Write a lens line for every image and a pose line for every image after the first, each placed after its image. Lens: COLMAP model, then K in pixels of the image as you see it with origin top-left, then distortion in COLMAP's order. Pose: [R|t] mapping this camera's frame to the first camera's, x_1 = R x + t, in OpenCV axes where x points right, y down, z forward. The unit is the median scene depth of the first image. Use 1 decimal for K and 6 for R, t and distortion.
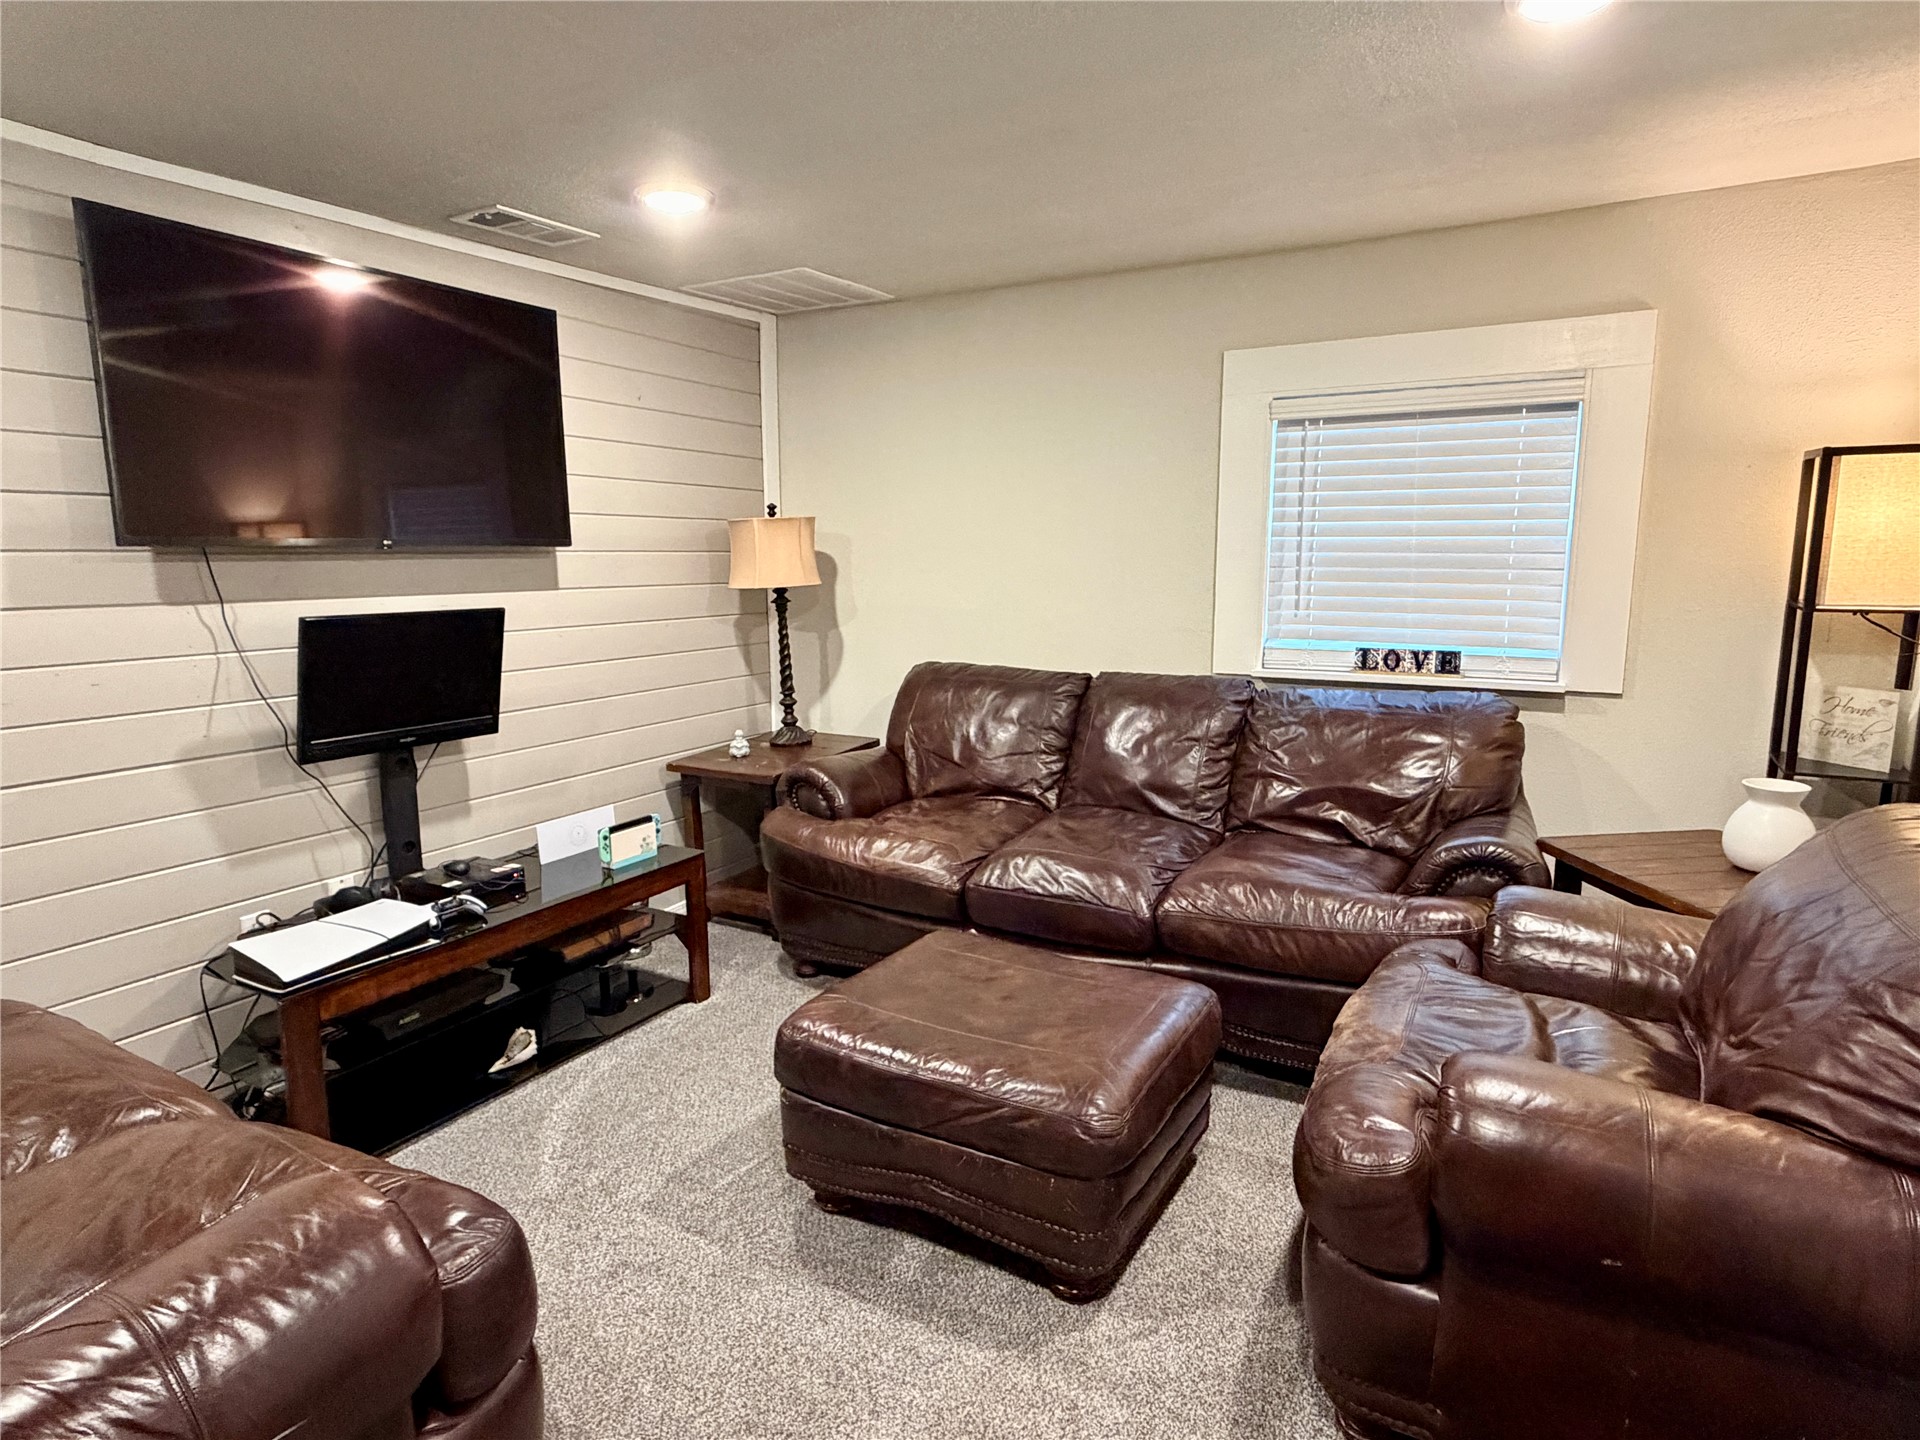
lens RADIAL K [[1072.5, 0, 961.5], [0, 1072.5, 714.6], [0, 0, 1]] dist [-0.003432, -0.001610]
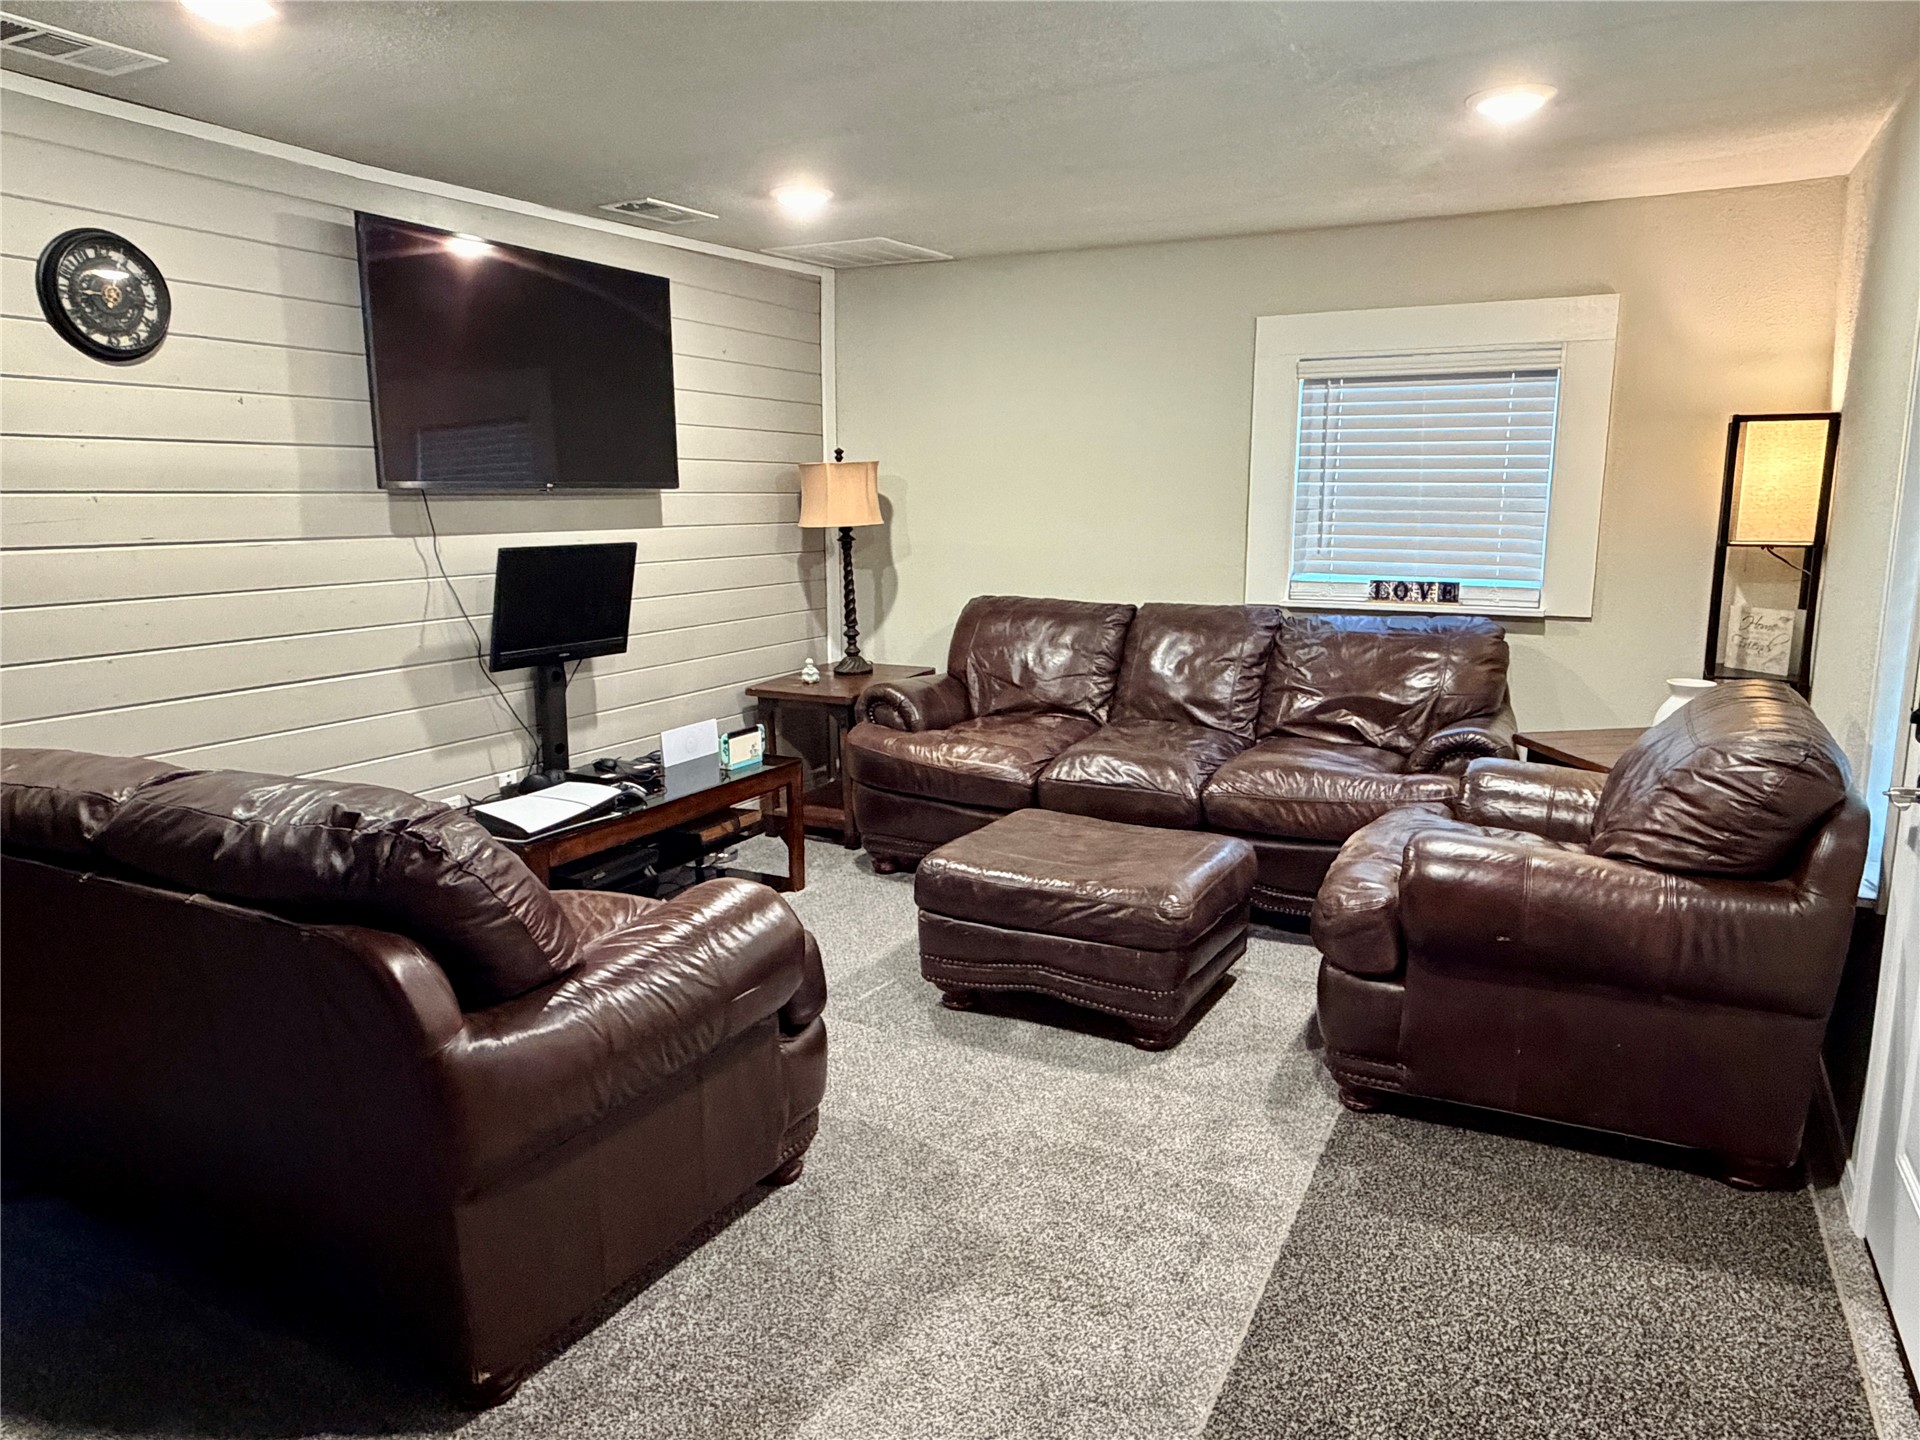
lens RADIAL K [[1290.4, 0, 960.1], [0, 1290.4, 724.7], [0, 0, 1]] dist [-0.003468, -0.004651]
pose [[0.999601, -0.001465, 0.028219, -0.120373], [0.000652, 0.999585, 0.028815, 0.057302], [-0.028249, -0.028785, 0.999186, -0.406594]]
